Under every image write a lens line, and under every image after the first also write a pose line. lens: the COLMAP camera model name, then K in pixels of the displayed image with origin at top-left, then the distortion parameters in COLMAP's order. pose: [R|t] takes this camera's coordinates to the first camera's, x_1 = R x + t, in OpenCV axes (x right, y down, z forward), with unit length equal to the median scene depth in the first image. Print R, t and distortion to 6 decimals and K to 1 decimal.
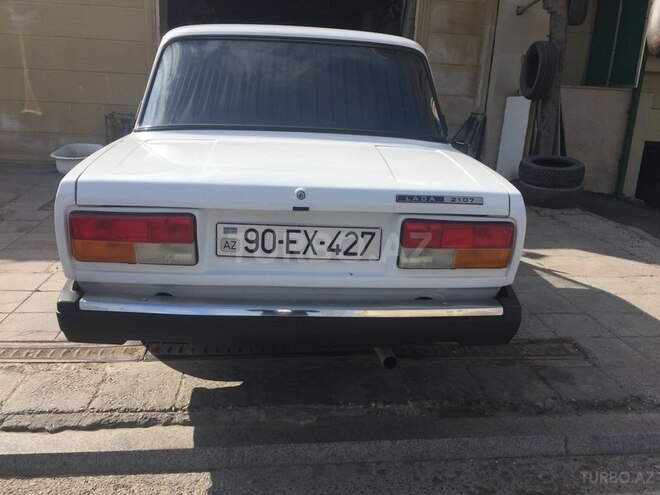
lens RADIAL K [[563.5, 0, 330.0], [0, 563.5, 247.5], [0, 0, 1]] dist [0.007140, -0.045573]
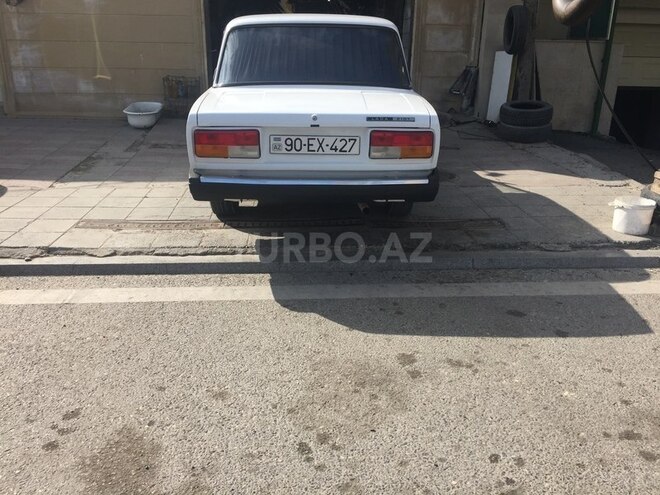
lens RADIAL K [[592.1, 0, 340.8], [0, 592.1, 246.2], [0, 0, 1]] dist [-0.005949, -0.015035]
pose [[0.999150, -0.021506, -0.035171, 0.080705], [0.023516, 0.998053, 0.057773, 0.186707], [0.033860, -0.058551, 0.997710, -0.834477]]
